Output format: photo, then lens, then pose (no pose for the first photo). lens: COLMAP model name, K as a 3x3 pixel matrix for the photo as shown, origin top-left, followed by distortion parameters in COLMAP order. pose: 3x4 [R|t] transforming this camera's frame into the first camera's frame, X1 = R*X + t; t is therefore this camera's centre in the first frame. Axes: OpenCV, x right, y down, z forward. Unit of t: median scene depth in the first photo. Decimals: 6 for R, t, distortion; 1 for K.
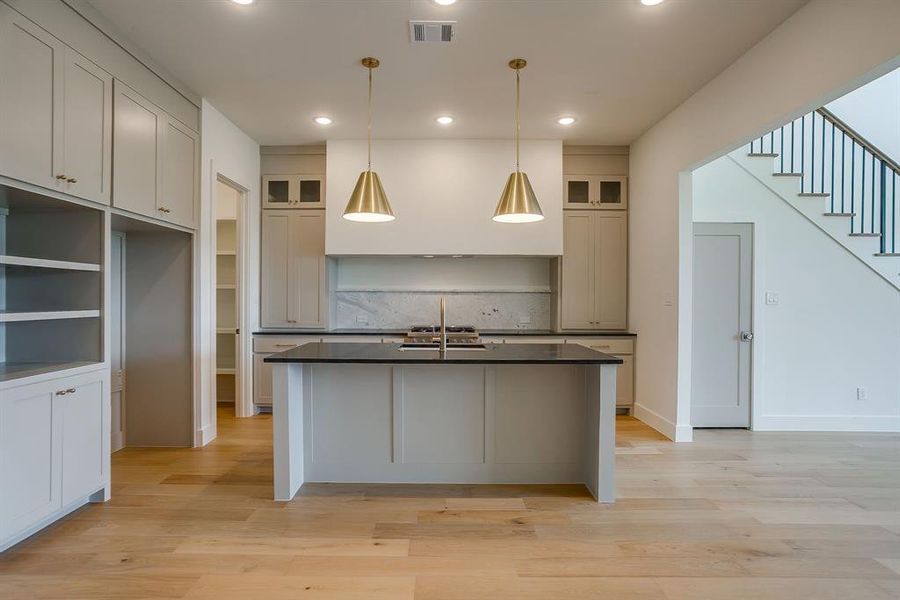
lens RADIAL K [[440.6, 0, 446.9], [0, 440.6, 299.6], [0, 0, 1]] dist [-0.050393, 0.028887]
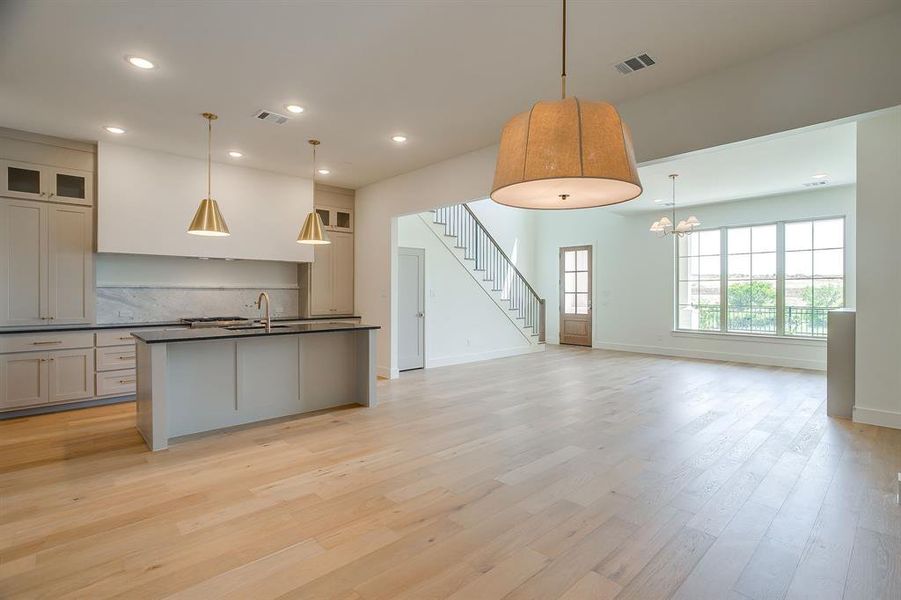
lens RADIAL K [[431.4, 0, 452.1], [0, 431.4, 295.5], [0, 0, 1]] dist [-0.049940, 0.030838]
pose [[0.731170, -0.008216, 0.682146, -0.388859], [0.005690, 0.999966, 0.005944, -0.001237], [-0.682172, -0.000465, 0.731192, -0.337868]]
